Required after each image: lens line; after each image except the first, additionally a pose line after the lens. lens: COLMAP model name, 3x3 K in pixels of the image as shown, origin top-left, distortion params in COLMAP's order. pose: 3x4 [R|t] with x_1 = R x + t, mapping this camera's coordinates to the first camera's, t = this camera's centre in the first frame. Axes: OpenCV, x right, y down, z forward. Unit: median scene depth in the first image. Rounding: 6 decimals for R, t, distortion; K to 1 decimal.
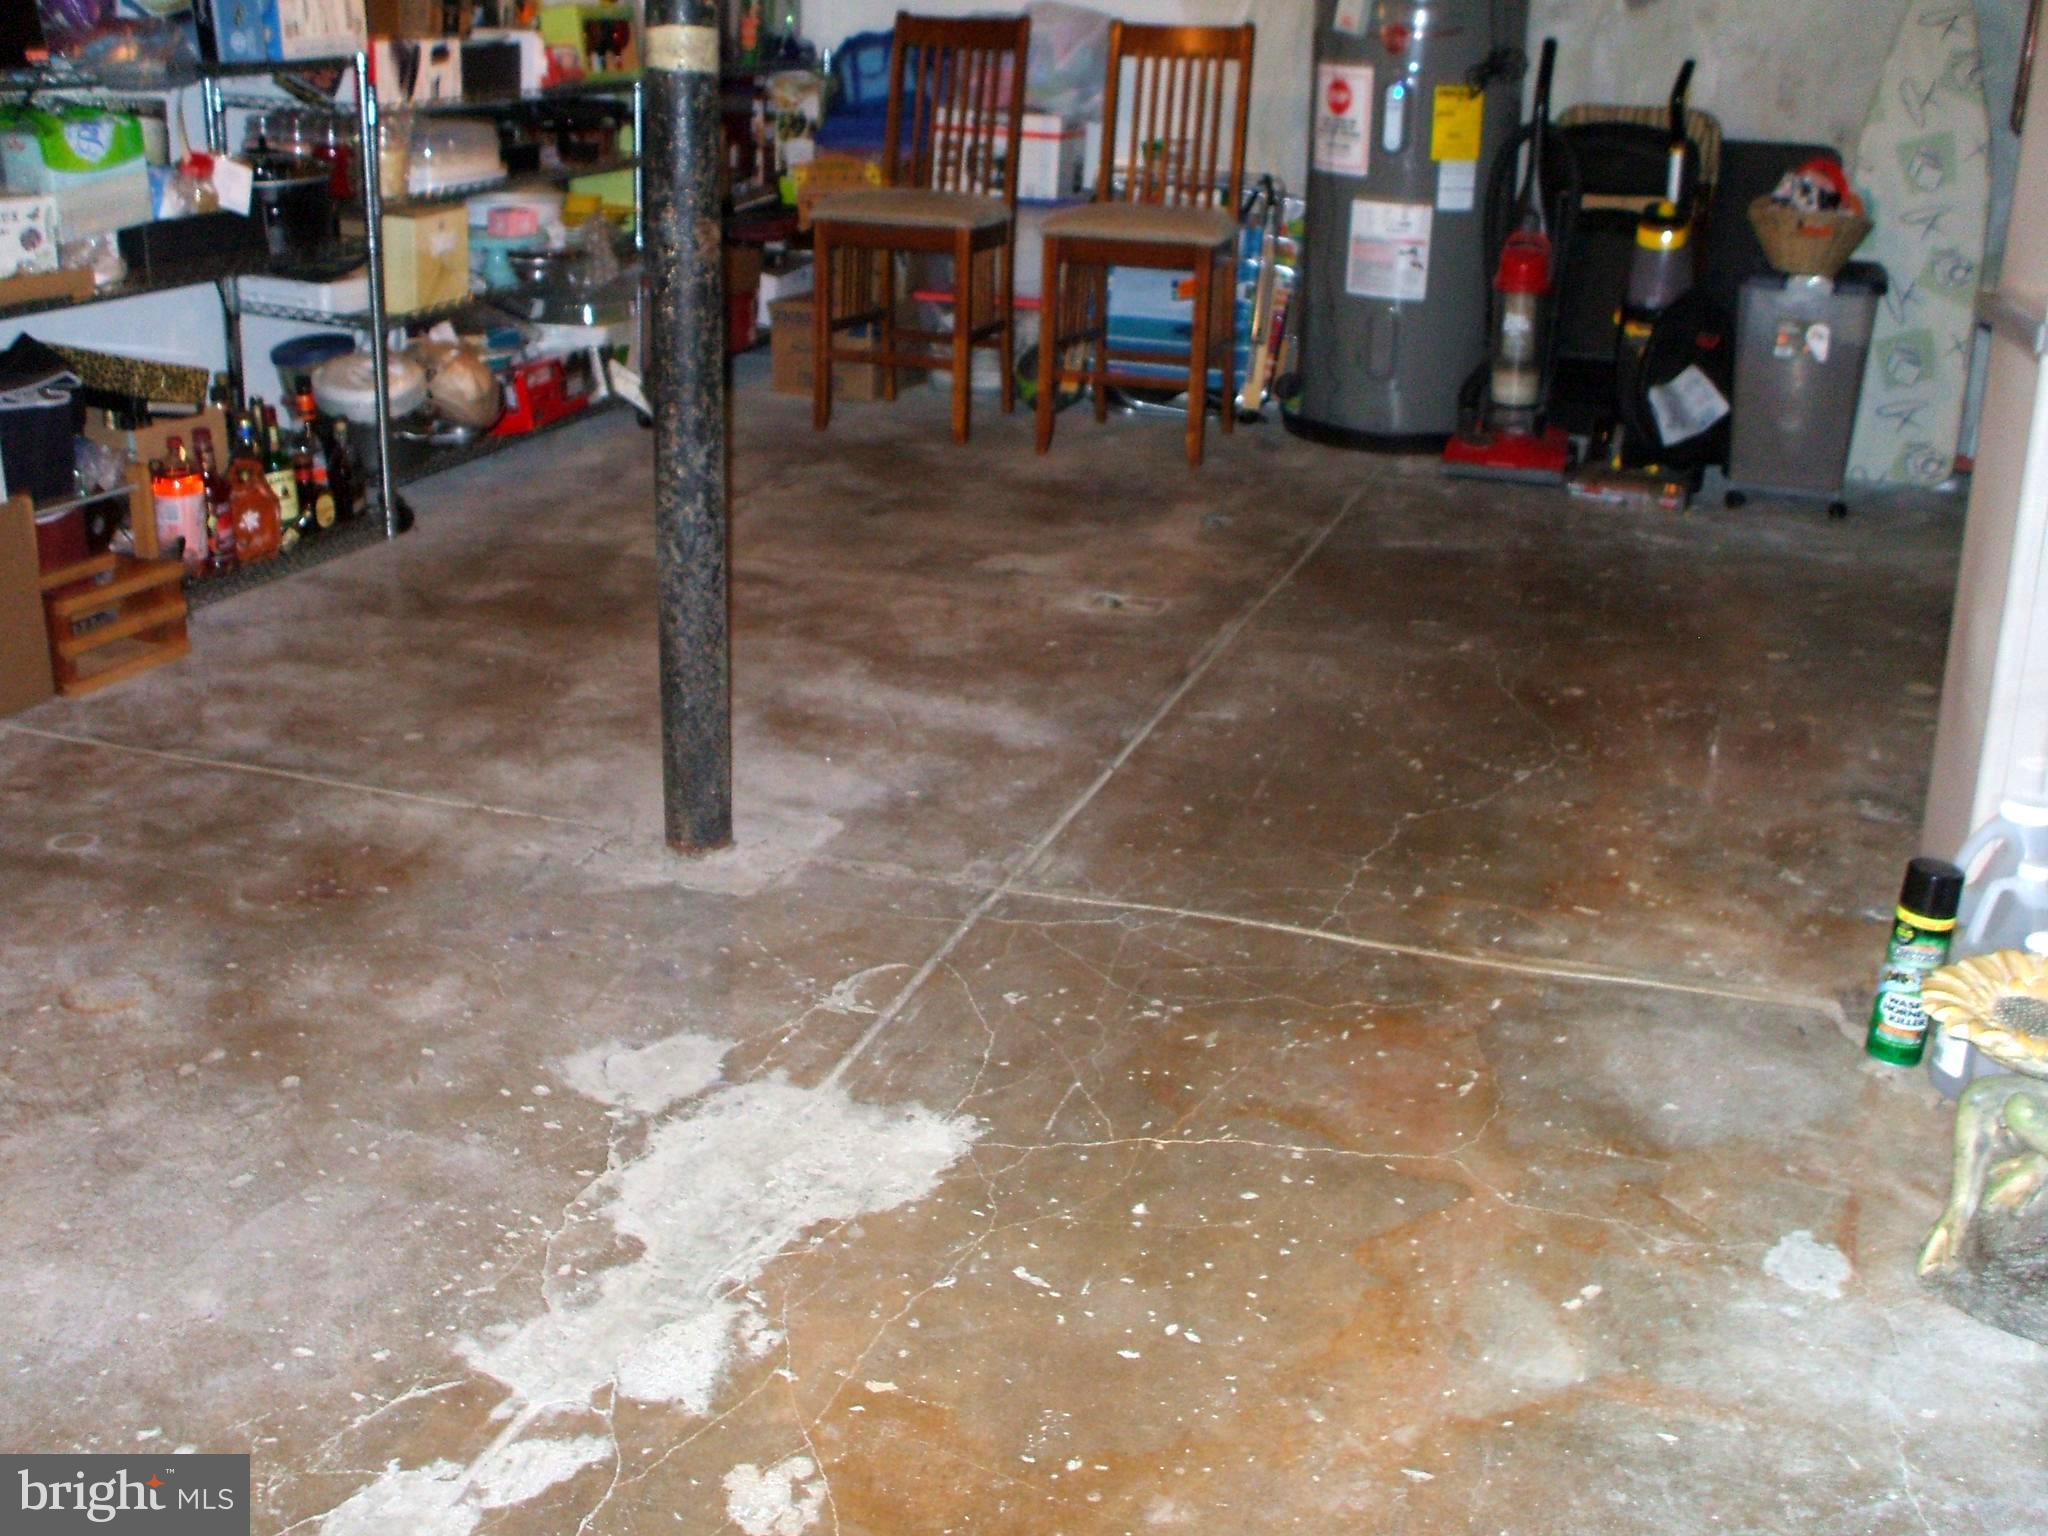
lens RADIAL K [[2206.3, 0, 1024.0], [0, 2206.3, 768.0], [0, 0, 1]] dist [-0.181660, 0.288382]
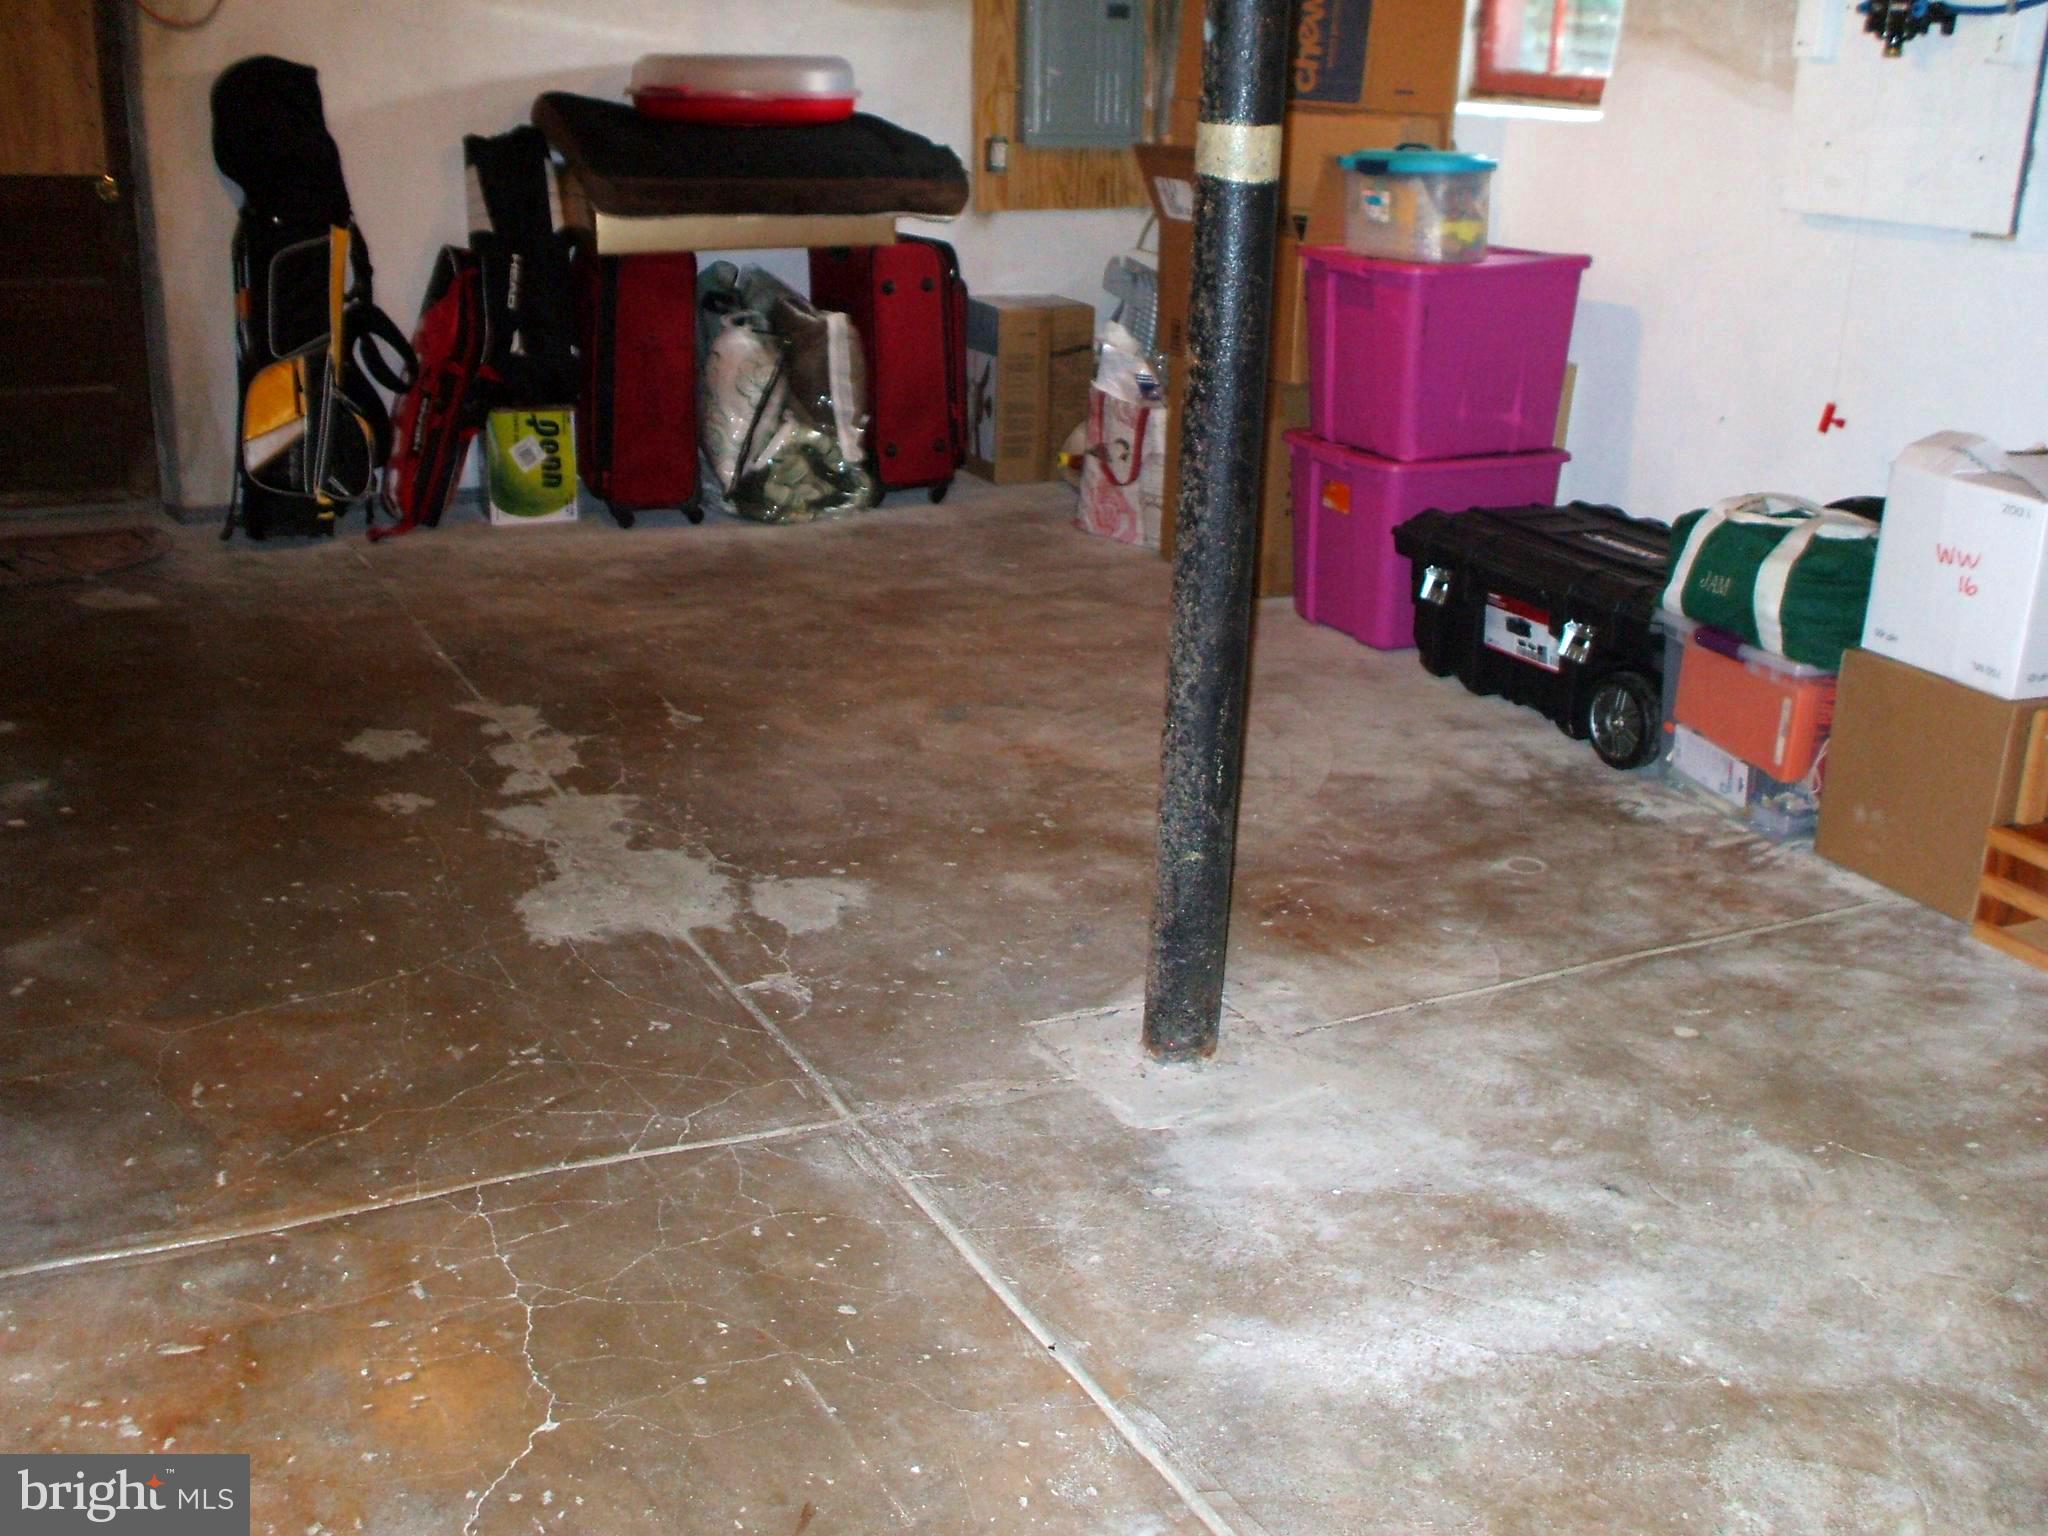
lens RADIAL K [[2206.3, 0, 1024.0], [0, 2206.3, 768.0], [0, 0, 1]] dist [-0.181660, 0.288382]
pose [[-0.698175, 0.178383, -0.693348, 0.547536], [-0.295370, 0.810426, 0.505932, -0.544178], [0.652157, 0.558023, -0.513130, 1.524302]]
